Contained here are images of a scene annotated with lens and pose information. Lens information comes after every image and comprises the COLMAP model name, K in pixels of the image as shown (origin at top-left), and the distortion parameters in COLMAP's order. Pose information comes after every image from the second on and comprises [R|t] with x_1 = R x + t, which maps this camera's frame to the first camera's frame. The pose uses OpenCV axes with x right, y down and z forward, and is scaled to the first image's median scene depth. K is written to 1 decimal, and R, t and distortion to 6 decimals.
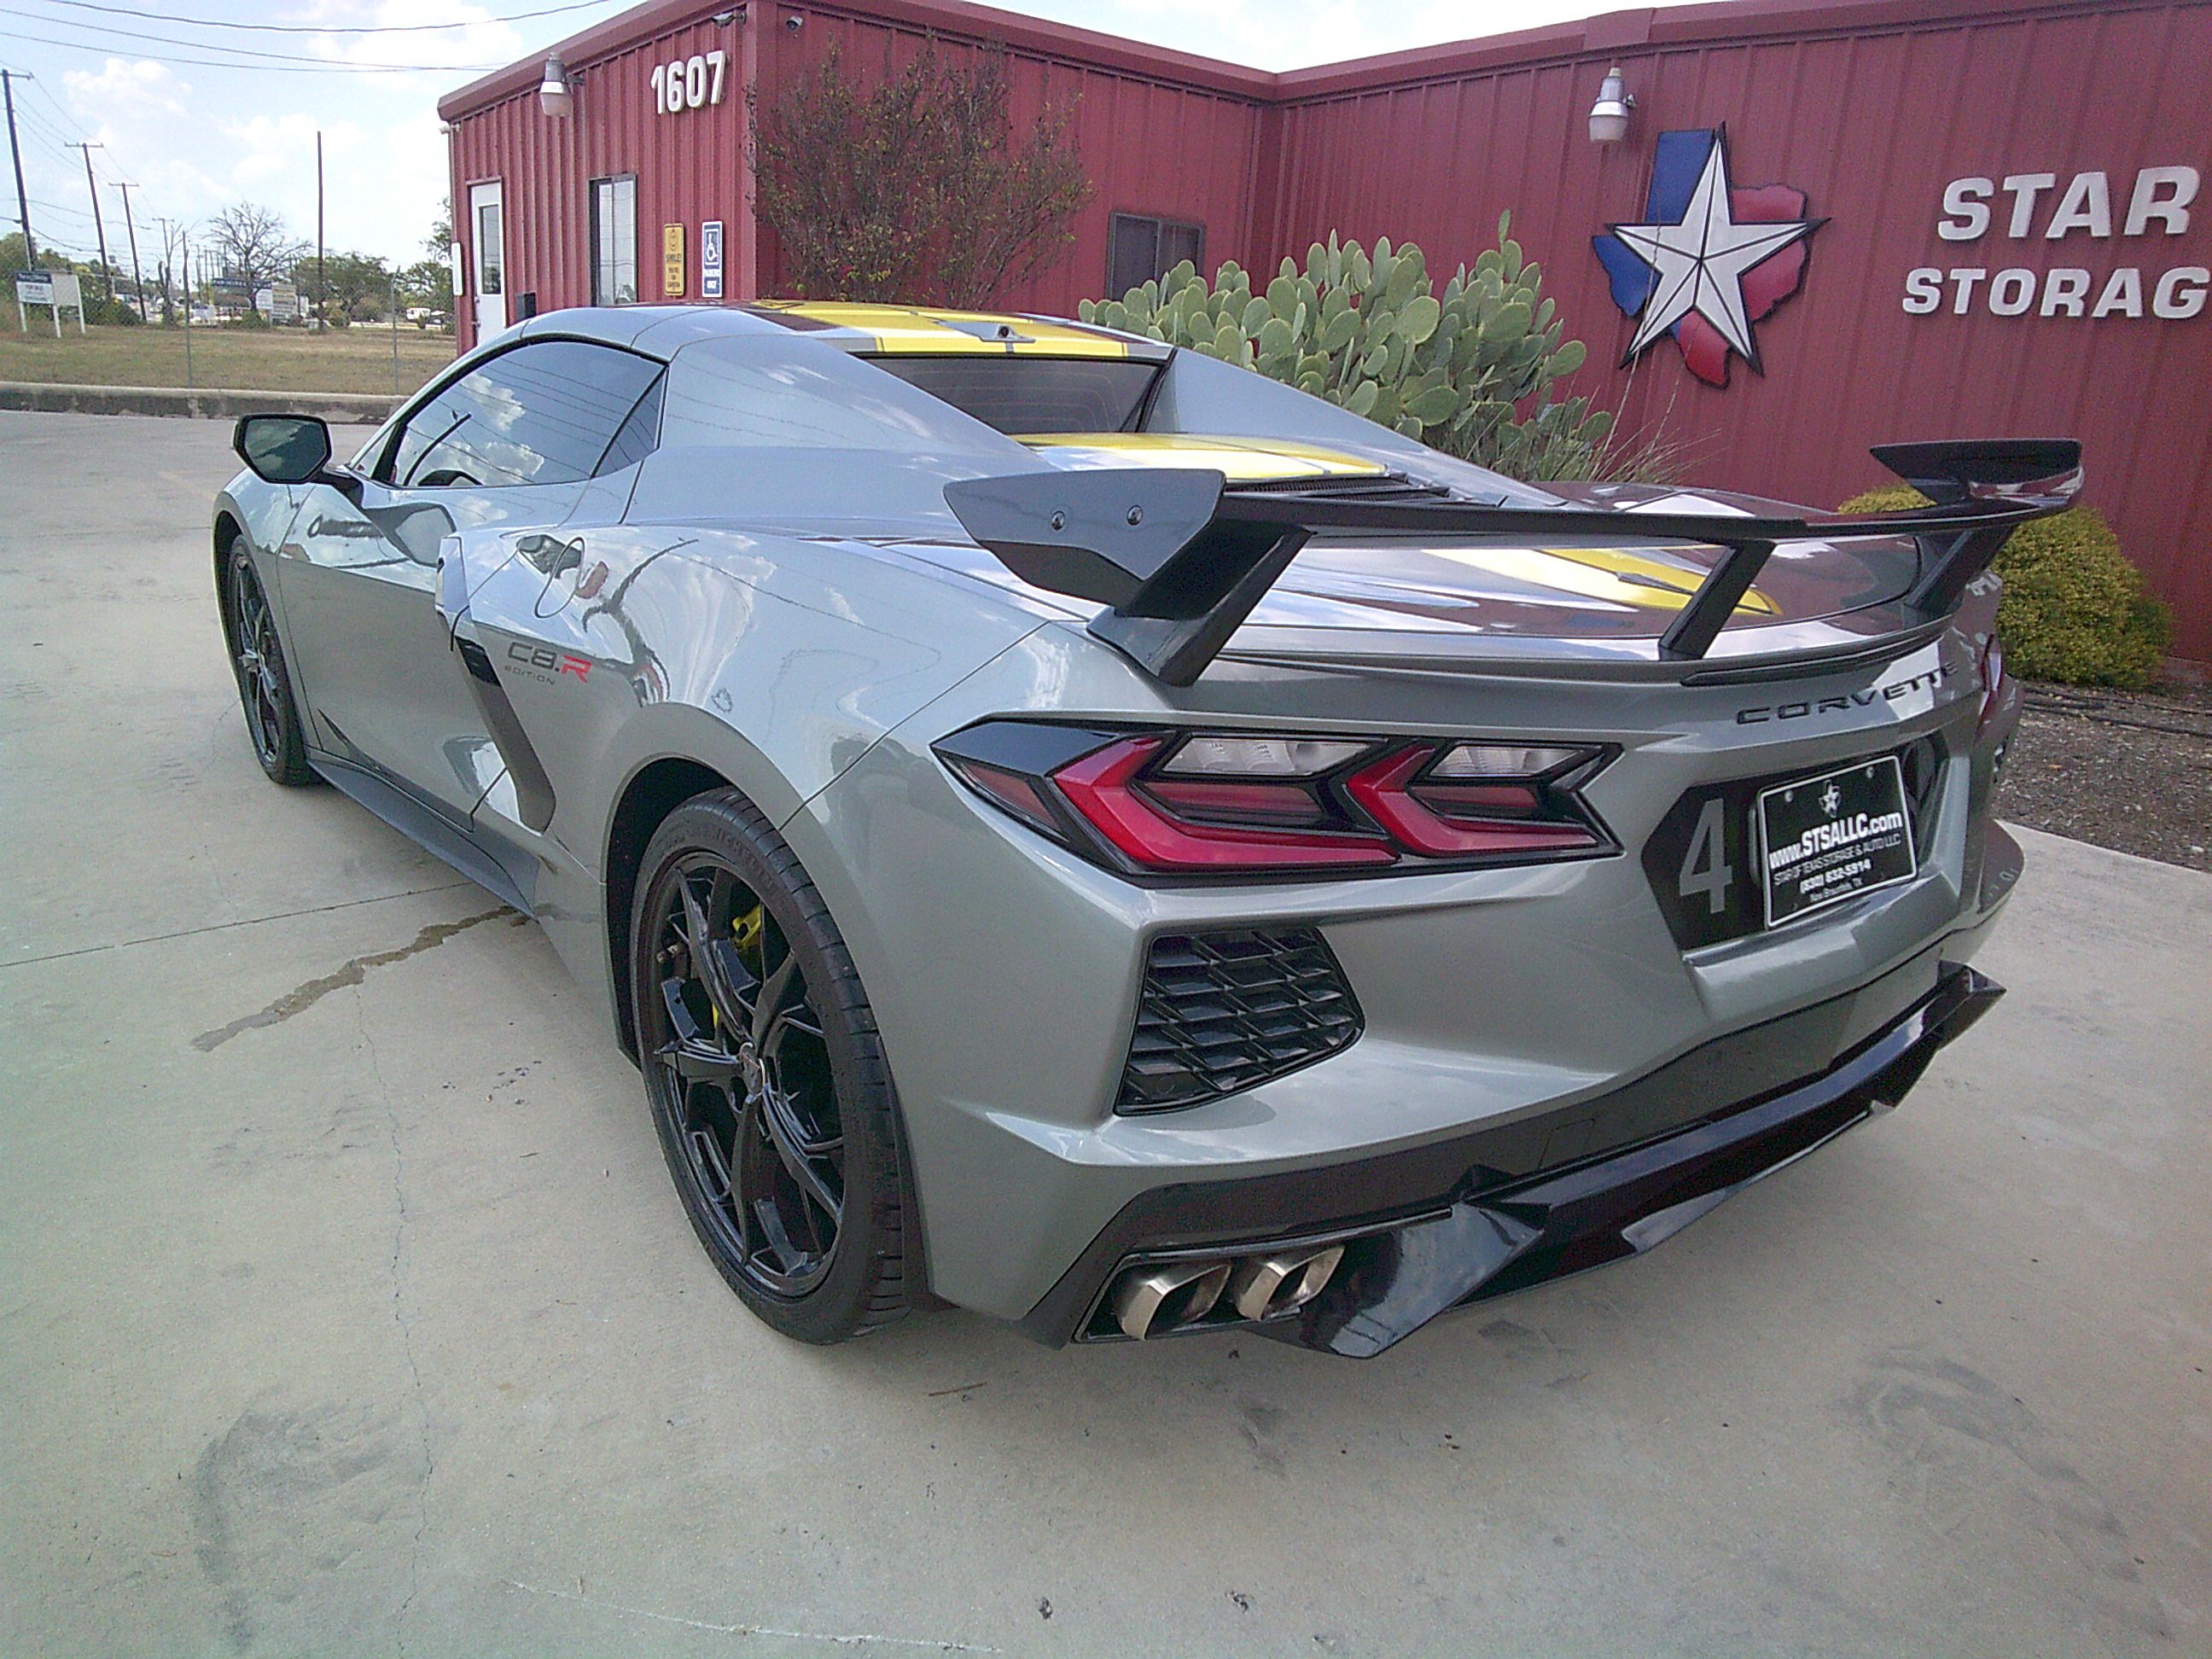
lens RADIAL K [[1669.6, 0, 1108.8], [0, 1669.6, 827.0], [0, 0, 1]] dist [-0.059058, 0.136292]
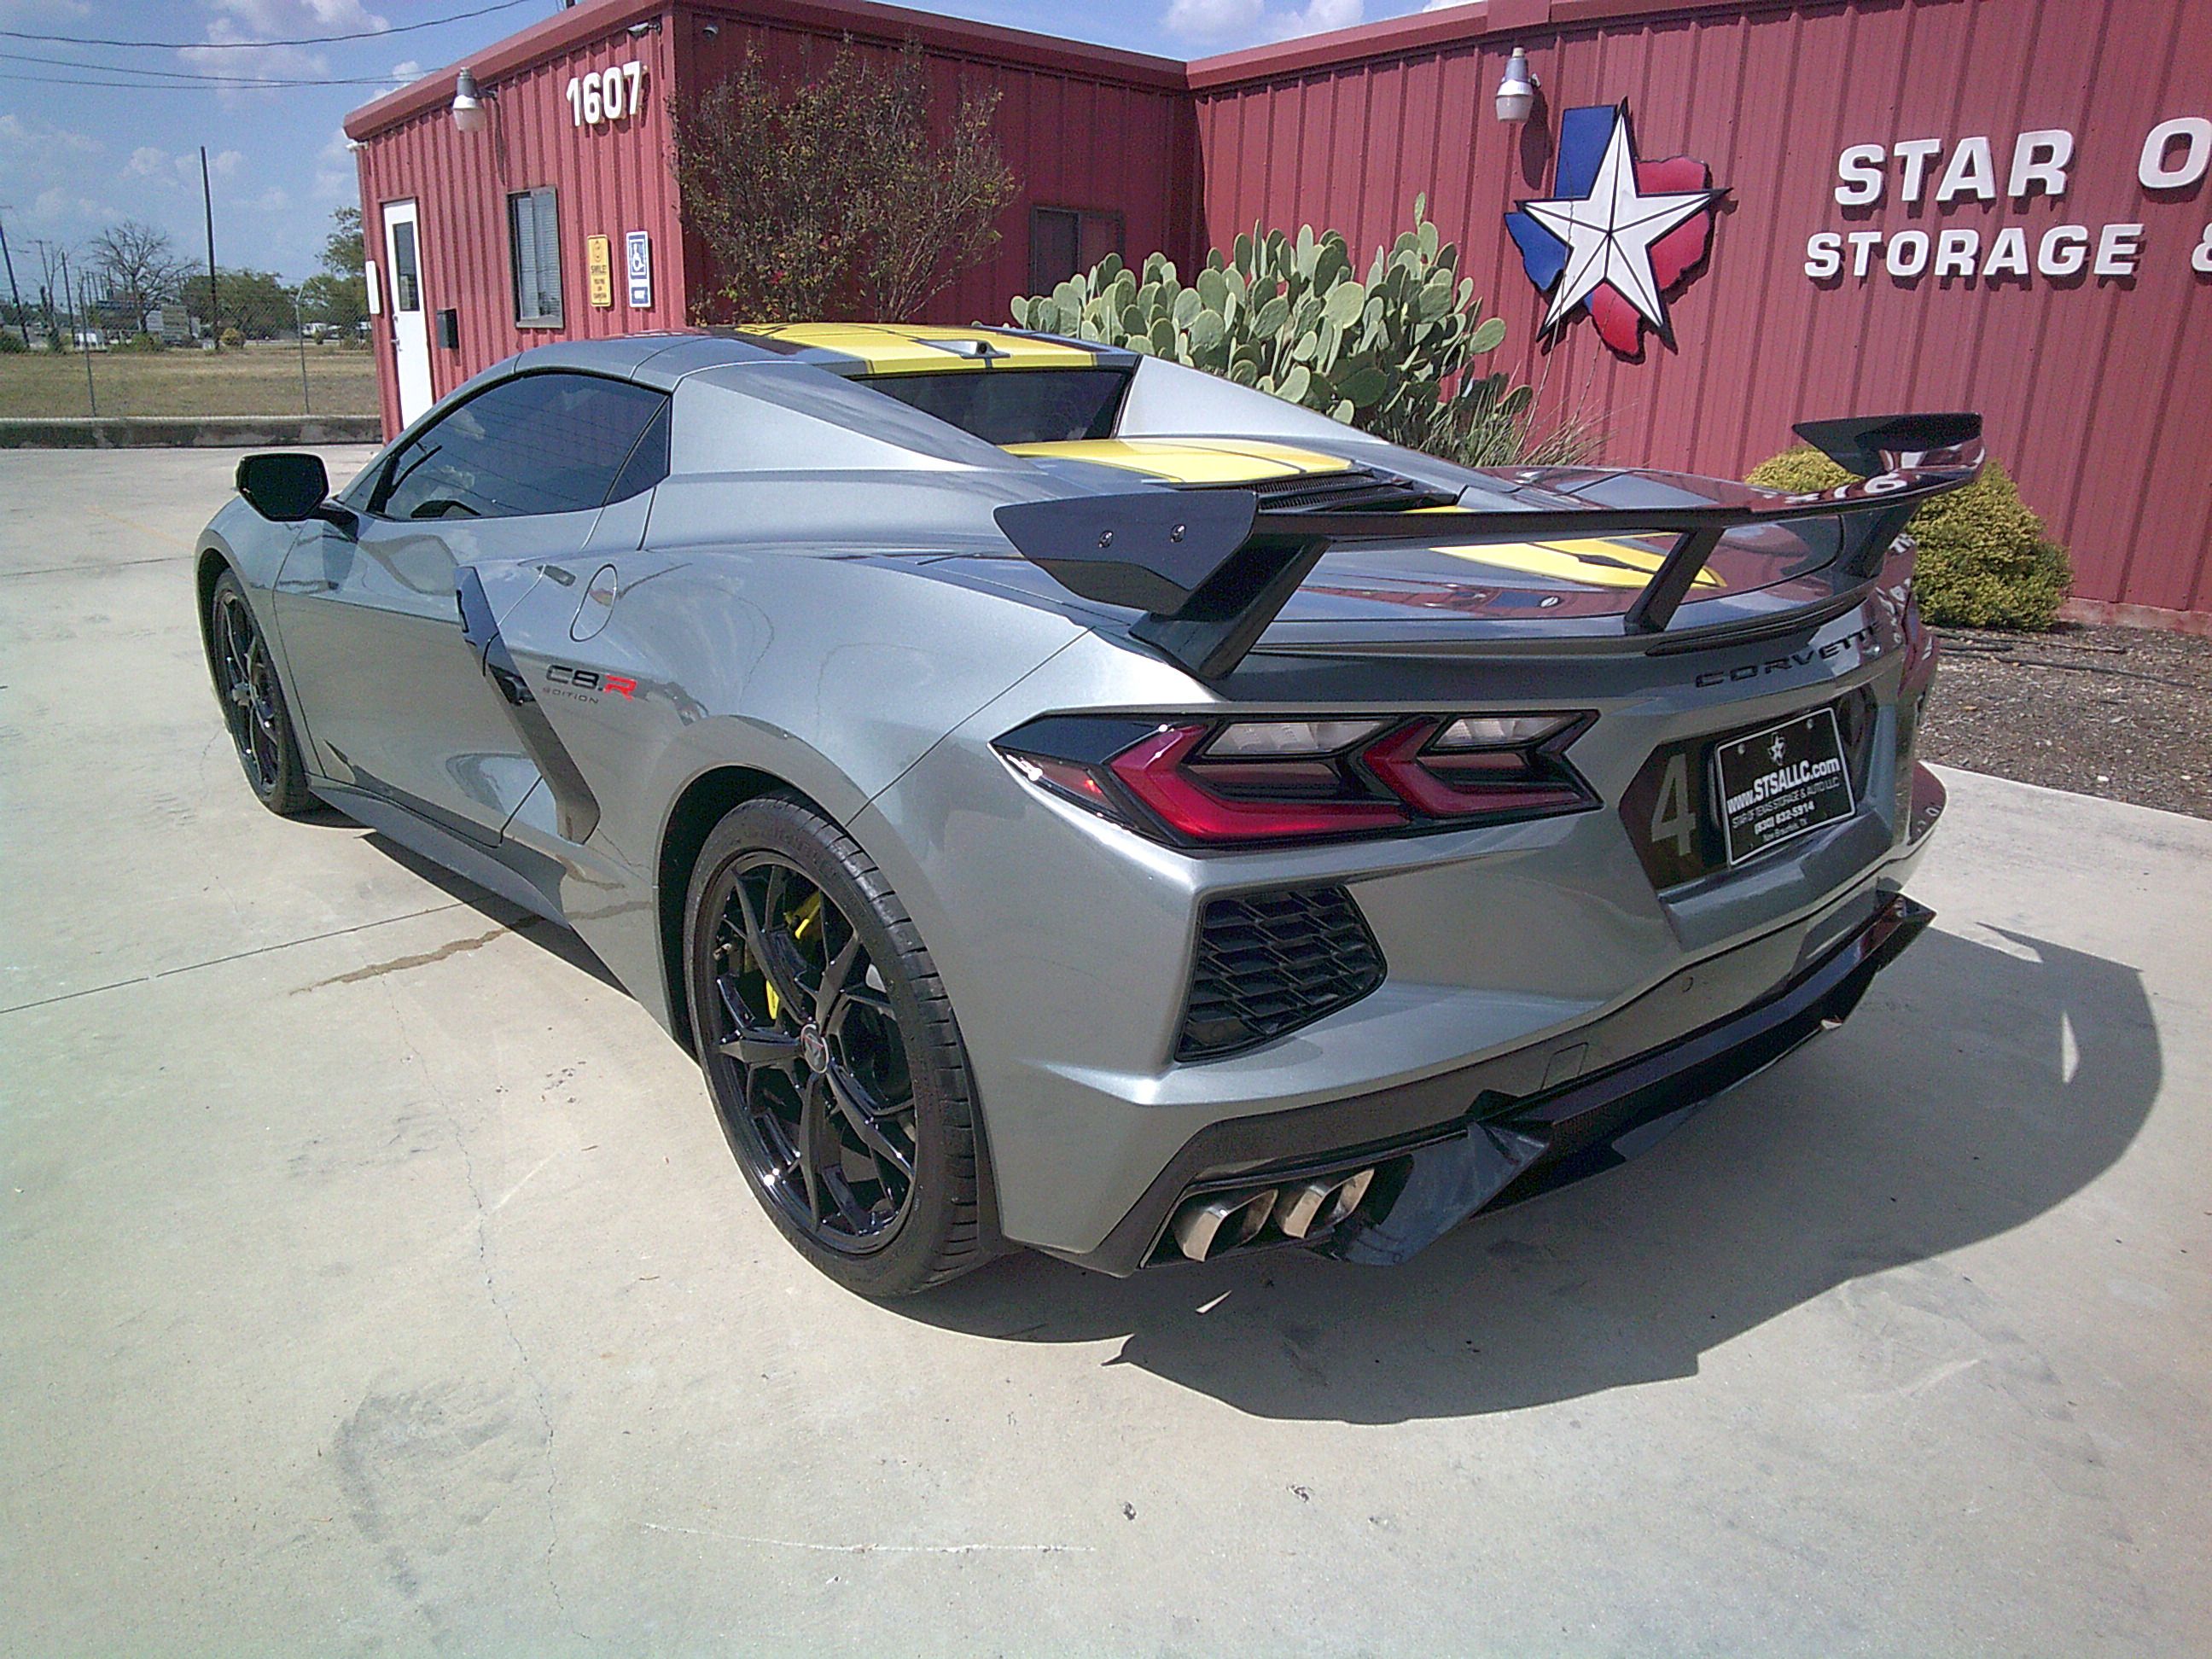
lens RADIAL K [[1684.6, 0, 1104.8], [0, 1684.6, 834.6], [0, 0, 1]] dist [-0.004484, 0.085100]
pose [[0.997392, -0.055654, 0.045955, -0.068542], [0.055043, 0.998379, 0.014444, -0.000052], [-0.046685, -0.011877, 0.998839, -0.106160]]
